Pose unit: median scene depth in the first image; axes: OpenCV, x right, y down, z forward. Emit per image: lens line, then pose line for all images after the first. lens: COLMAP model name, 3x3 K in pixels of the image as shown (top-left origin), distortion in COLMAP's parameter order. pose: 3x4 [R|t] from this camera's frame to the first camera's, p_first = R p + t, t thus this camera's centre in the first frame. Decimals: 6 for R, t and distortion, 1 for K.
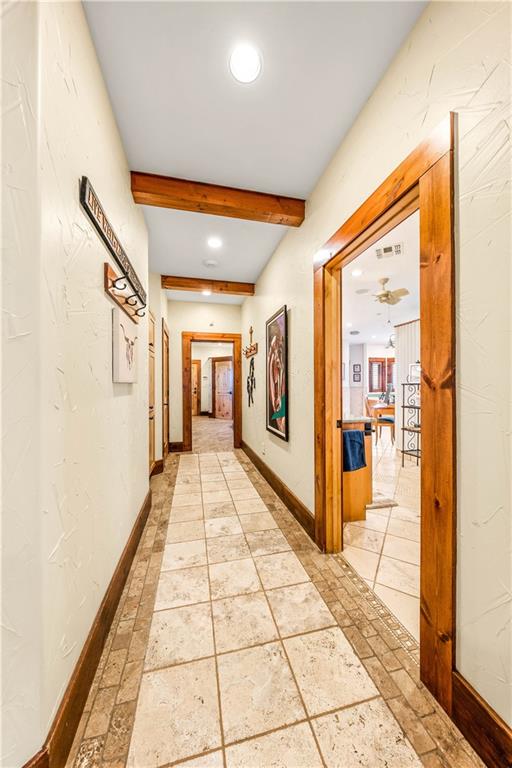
lens RADIAL K [[261.7, 0, 258.2], [0, 261.7, 386.5], [0, 0, 1]] dist [-0.002710, 0.000058]
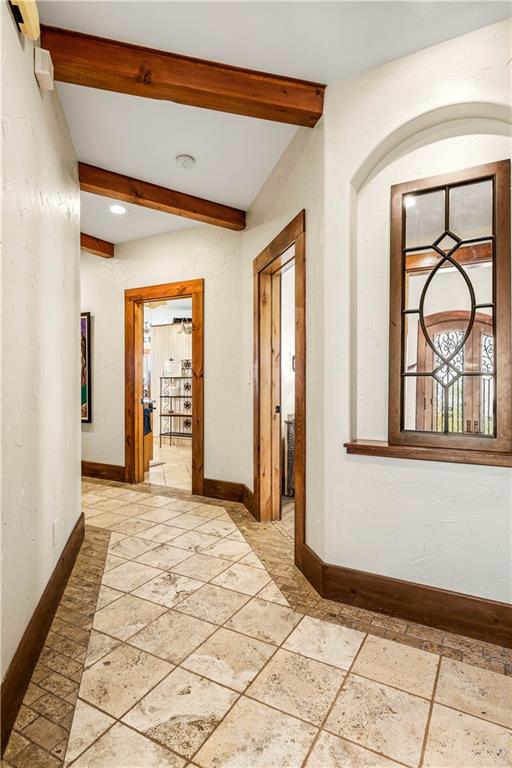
lens RADIAL K [[413.5, 0, 256.5], [0, 413.5, 384.4], [0, 0, 1]] dist [-0.000557, 0.000008]
pose [[0.685733, -0.000043, 0.727853, -0.751661], [-0.000674, 1.000000, 0.000693, 0.027757], [-0.727853, -0.000966, 0.685733, -0.886009]]
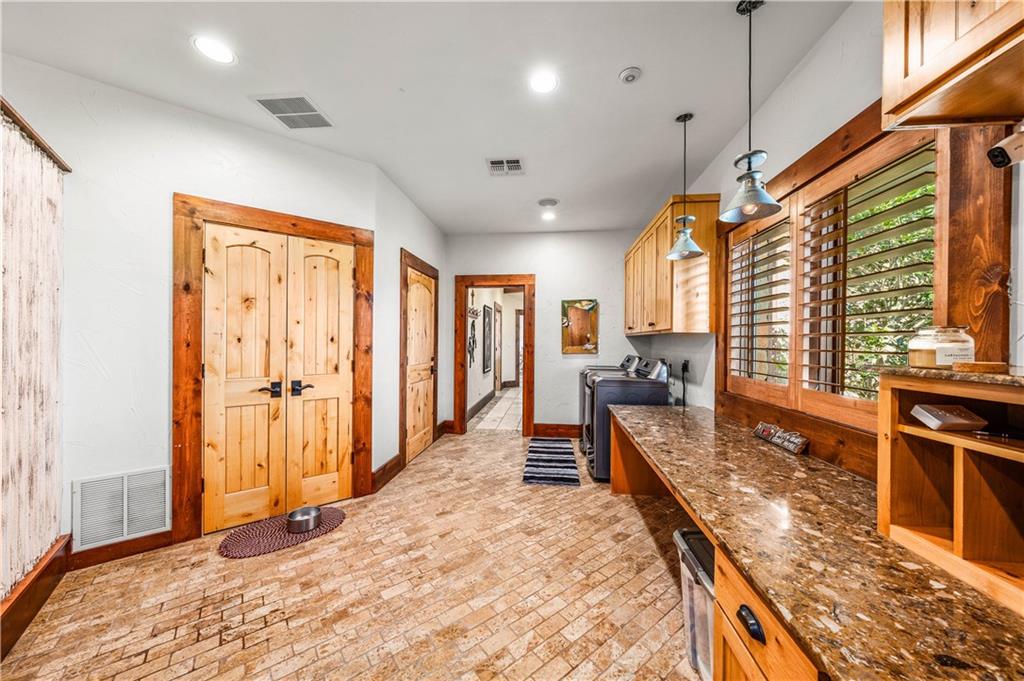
lens RADIAL K [[349.0, 0, 514.4], [0, 349.0, 341.4], [0, 0, 1]] dist [-0.002710, 0.000058]
pose [[-0.938735, -0.001964, 0.344634, -1.062018], [-0.000161, 0.999986, 0.005261, -0.047347], [-0.344639, 0.004883, -0.938722, 3.602091]]
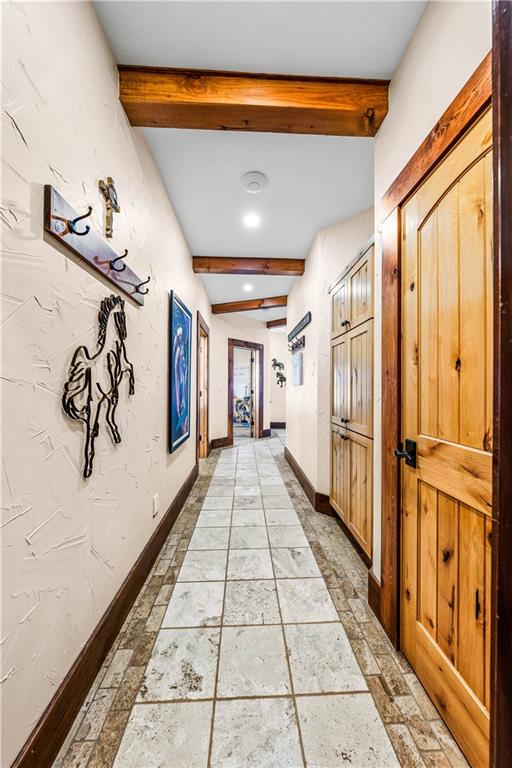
lens RADIAL K [[261.7, 0, 257.0], [0, 261.7, 385.2], [0, 0, 1]] dist [-0.002710, 0.000058]
pose [[-0.980870, 0.000174, 0.194664, -0.384871], [0.000726, 0.999996, 0.002766, -0.010347], [-0.194663, 0.002854, -0.980866, 1.997775]]
